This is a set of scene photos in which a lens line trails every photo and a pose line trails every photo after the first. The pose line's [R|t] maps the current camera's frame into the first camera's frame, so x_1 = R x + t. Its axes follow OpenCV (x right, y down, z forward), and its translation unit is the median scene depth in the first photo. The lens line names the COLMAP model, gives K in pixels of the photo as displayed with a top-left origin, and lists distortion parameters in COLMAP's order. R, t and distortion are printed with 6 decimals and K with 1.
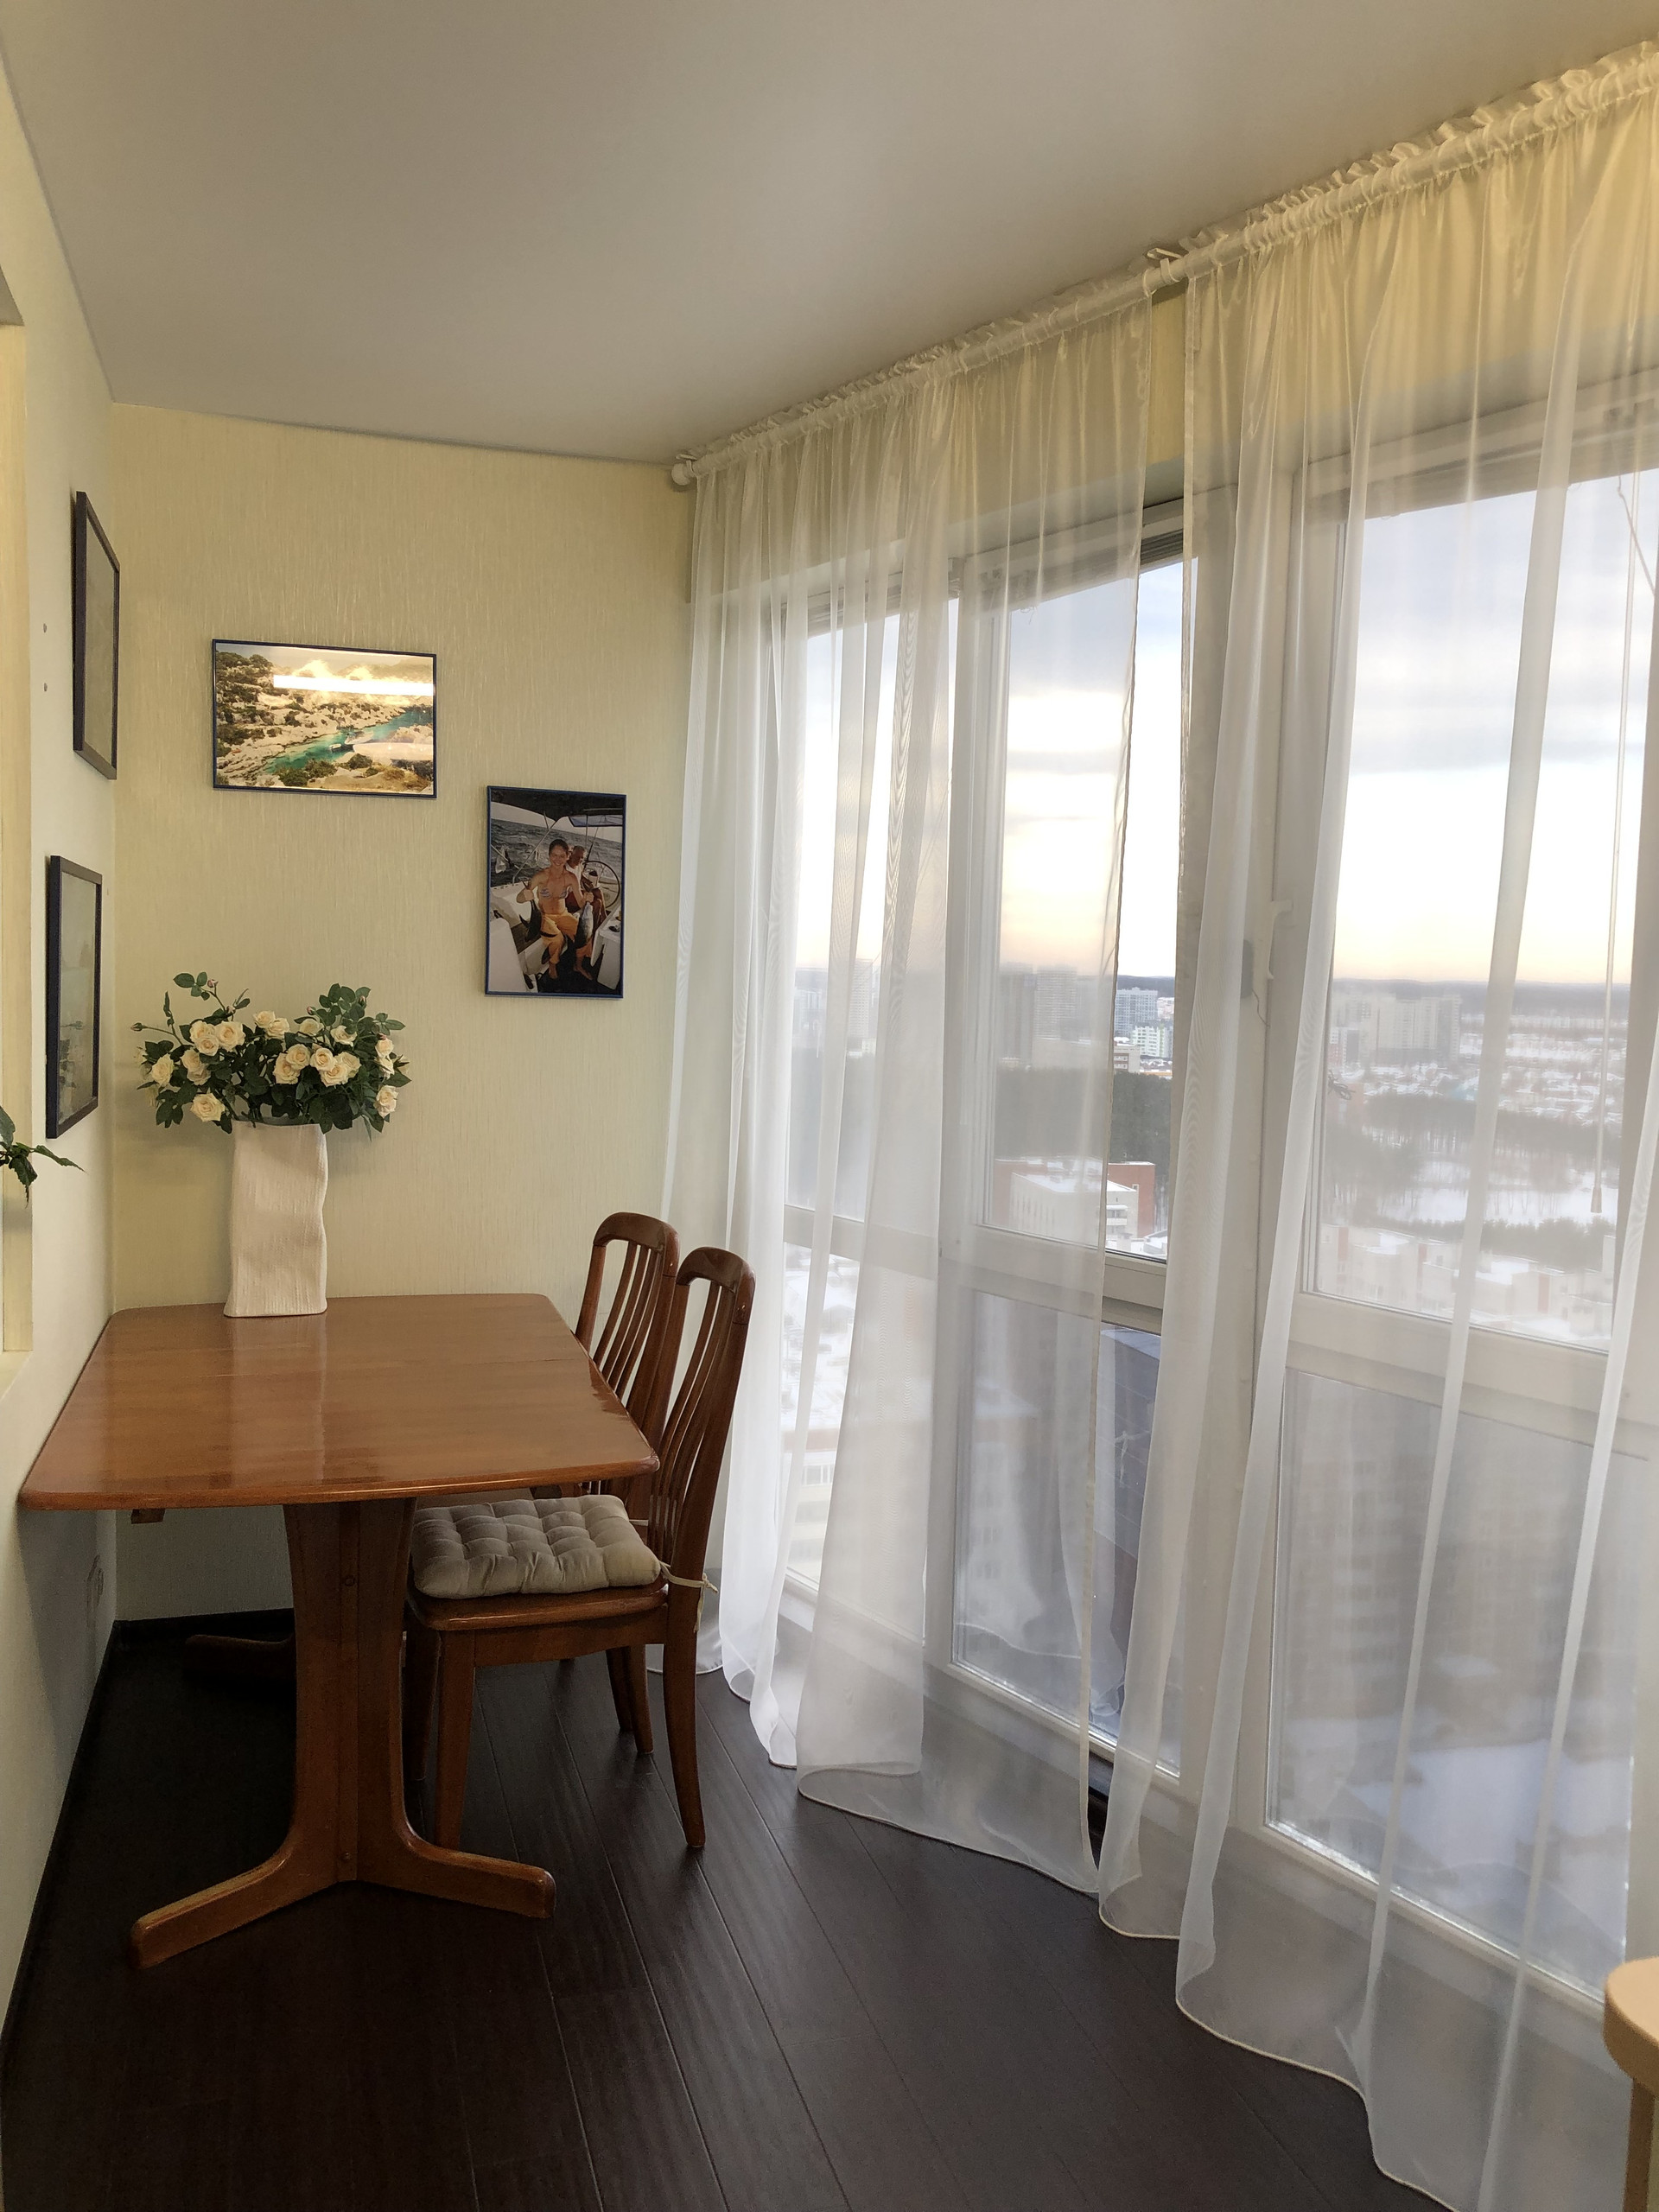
lens RADIAL K [[1821.8, 0, 870.9], [0, 1821.8, 1059.7], [0, 0, 1]] dist [0.043958, -0.055829]
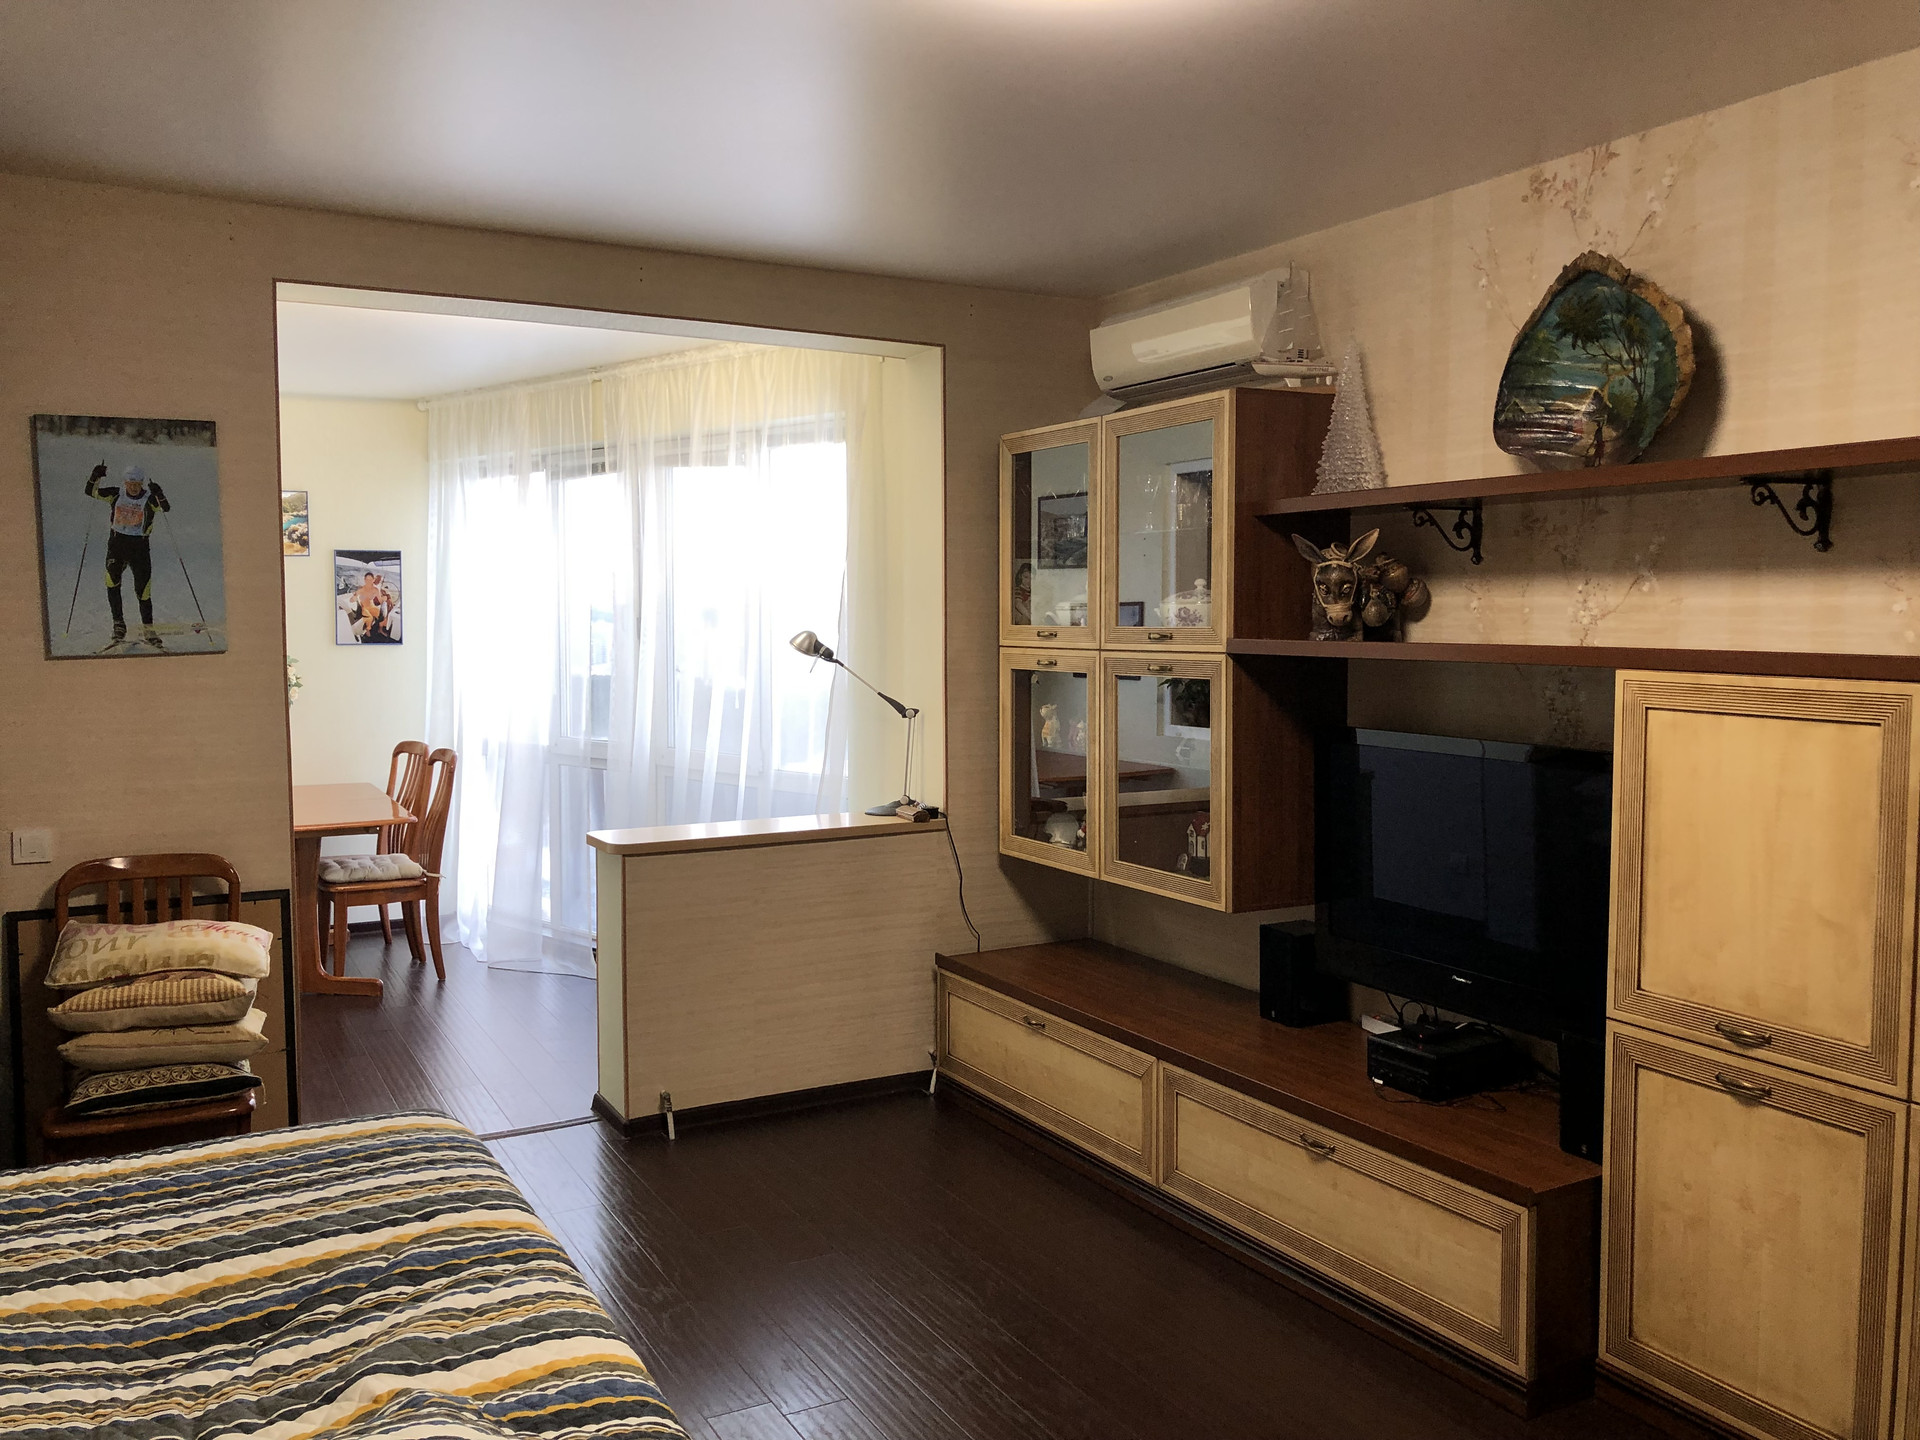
lens RADIAL K [[1581.3, 0, 961.9], [0, 1581.3, 681.6], [0, 0, 1]] dist [0.043958, -0.055829]
pose [[0.982175, -0.035807, 0.184524, 0.172722], [0.036348, 0.999339, 0.000448, 0.034652], [-0.184418, 0.006267, 0.982828, -1.014796]]
